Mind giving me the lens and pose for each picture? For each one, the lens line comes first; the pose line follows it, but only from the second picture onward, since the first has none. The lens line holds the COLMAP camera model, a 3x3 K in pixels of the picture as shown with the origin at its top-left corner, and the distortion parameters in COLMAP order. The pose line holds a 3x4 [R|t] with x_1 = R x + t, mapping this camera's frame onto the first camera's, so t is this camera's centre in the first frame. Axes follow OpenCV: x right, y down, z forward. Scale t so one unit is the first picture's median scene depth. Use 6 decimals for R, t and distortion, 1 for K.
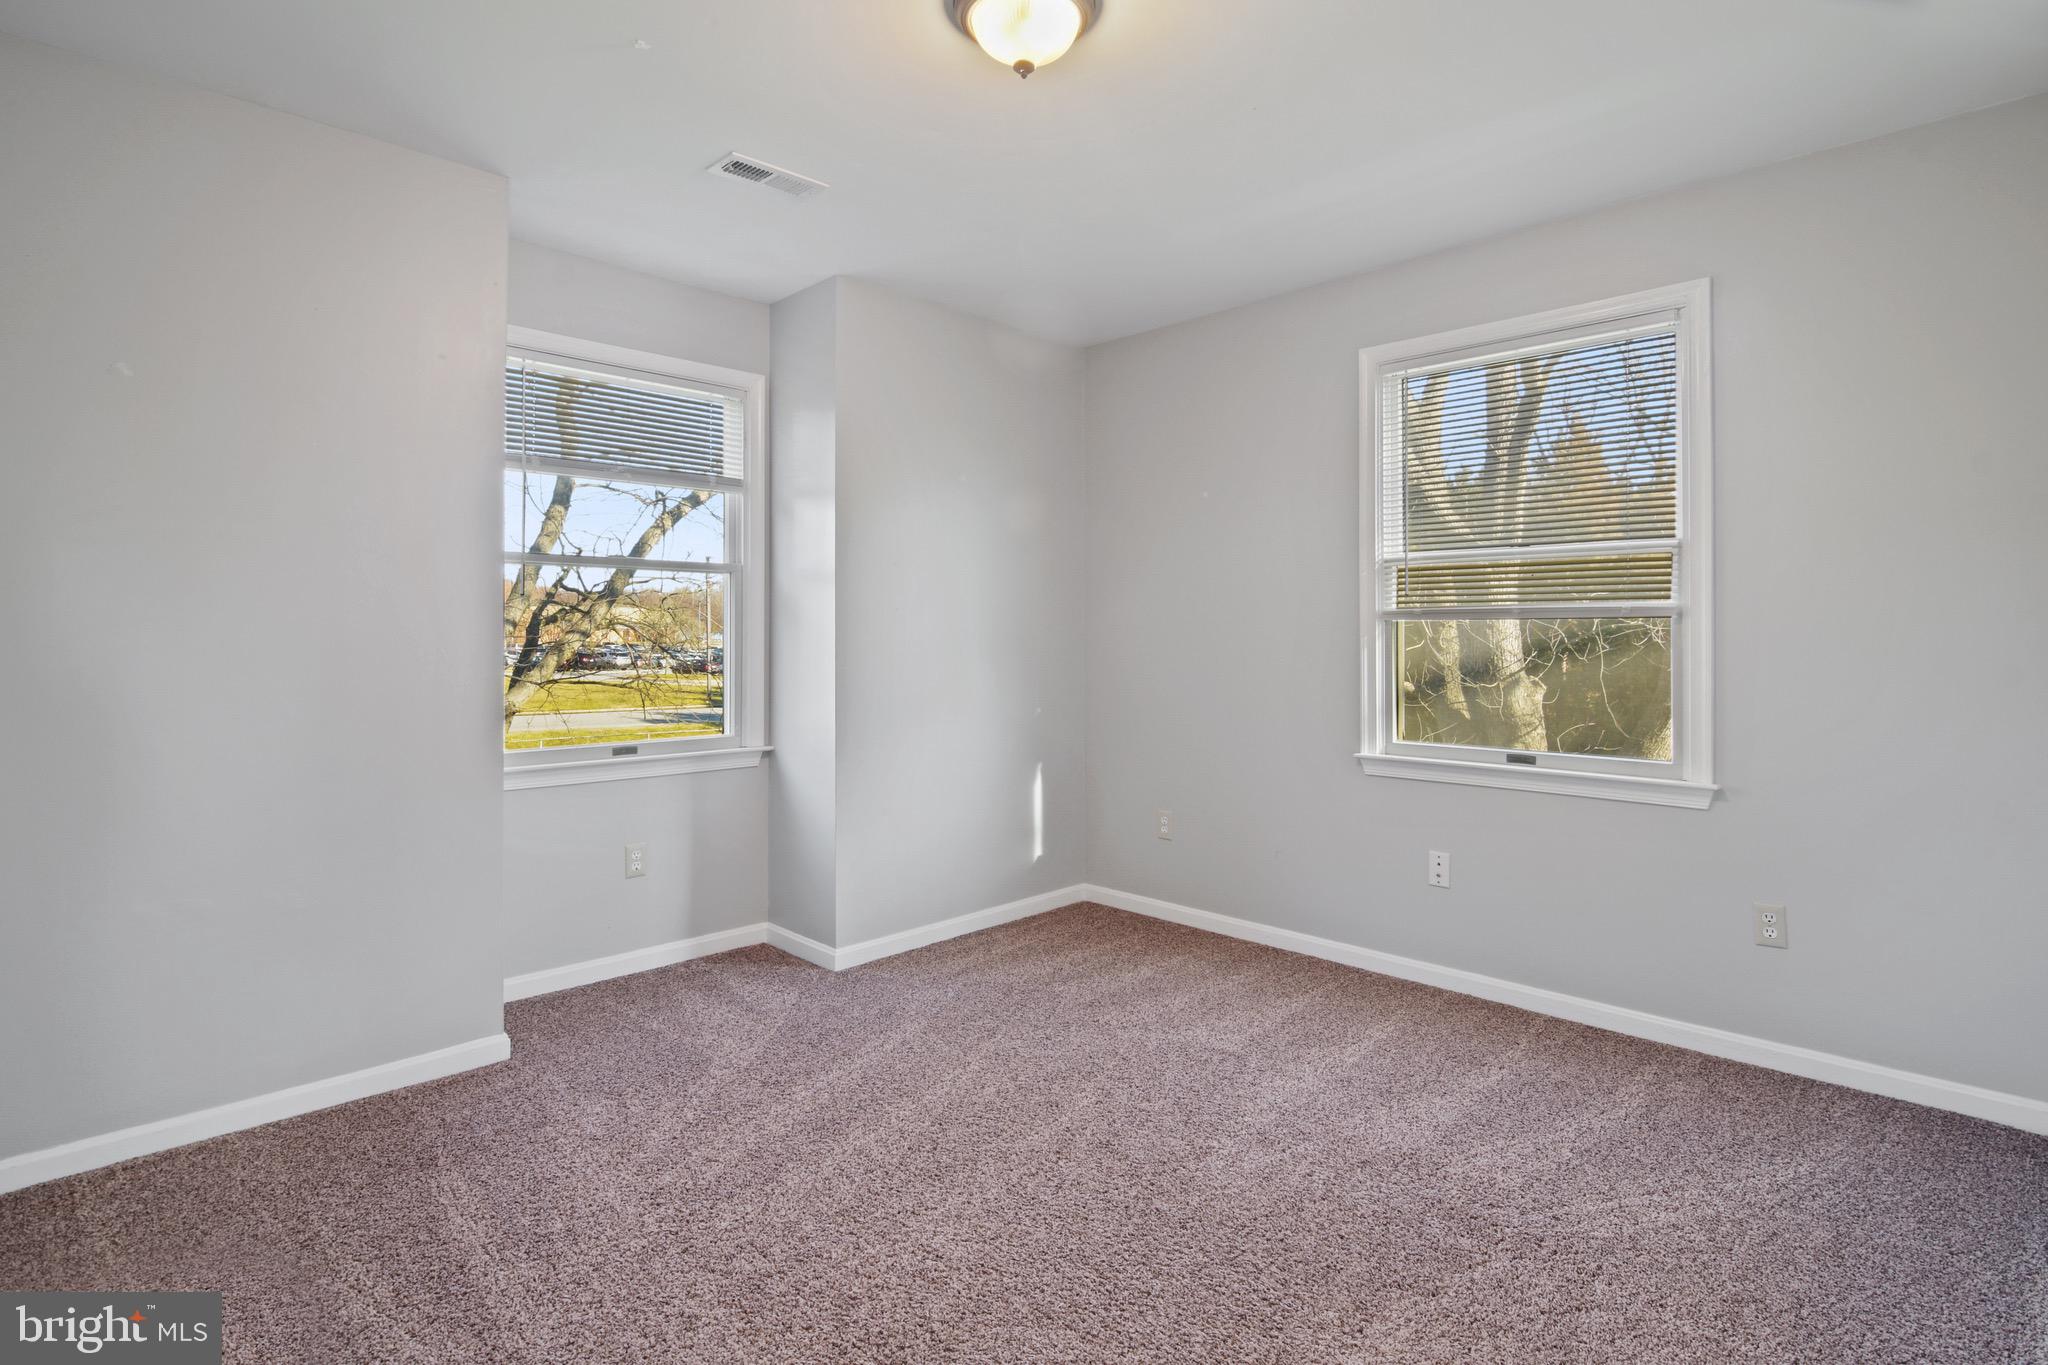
lens RADIAL K [[1017.2, 0, 1000.2], [0, 1017.2, 630.2], [0, 0, 1]] dist [0.014430, -0.013367]
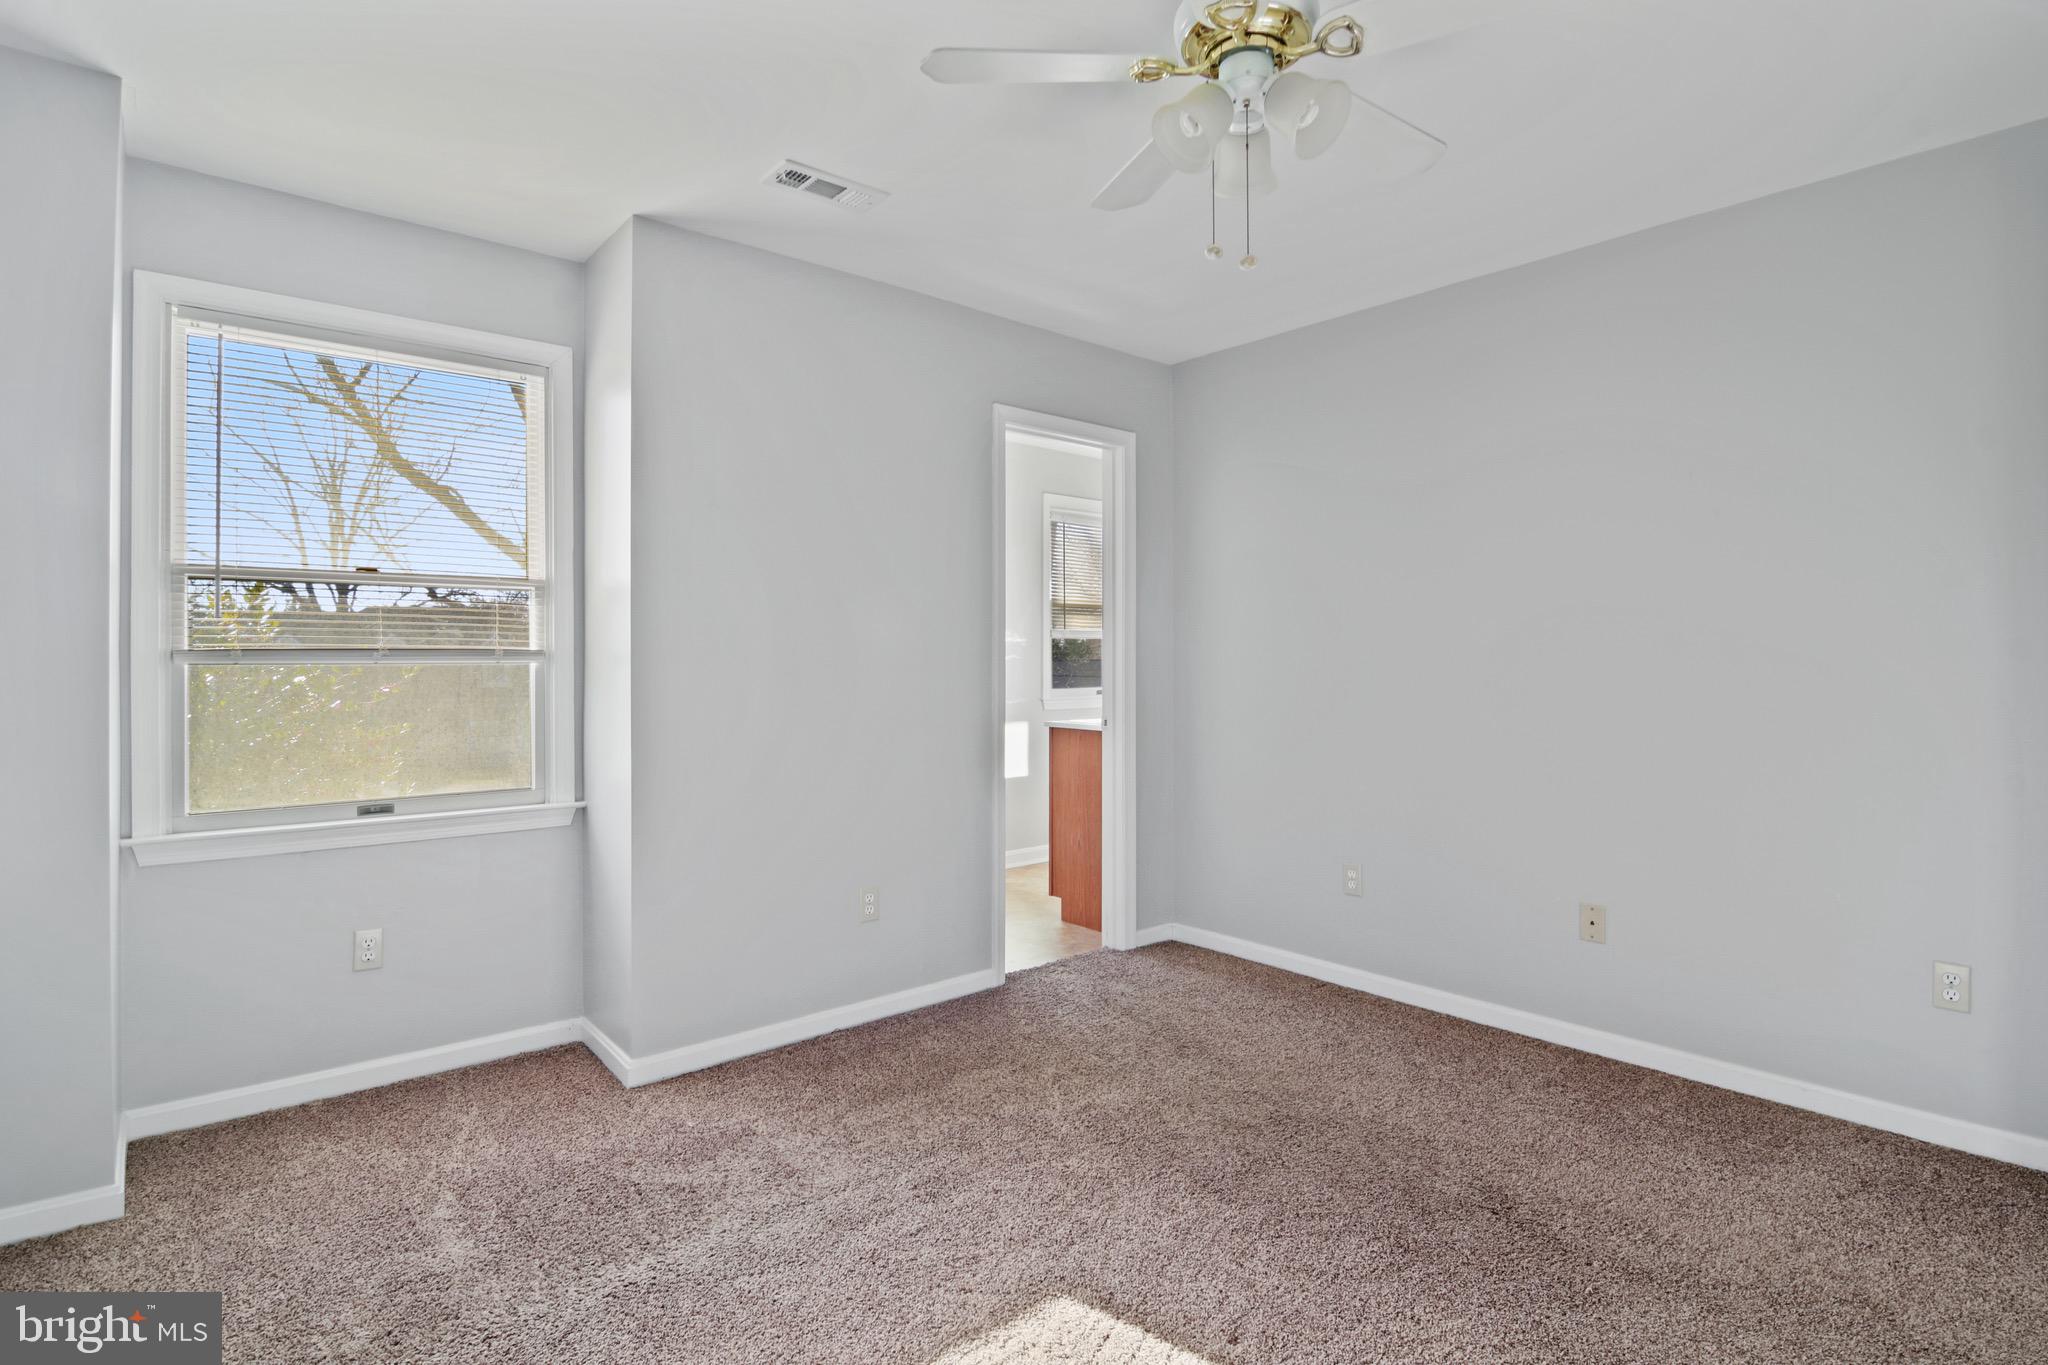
lens RADIAL K [[1017.2, 0, 1035.8], [0, 1017.2, 662.0], [0, 0, 1]] dist [0.014430, -0.013367]
pose [[0.995563, -0.007437, -0.093798, 0.213521], [0.007985, 0.999953, 0.005469, 0.000126], [0.093753, -0.006194, 0.995576, 0.221935]]
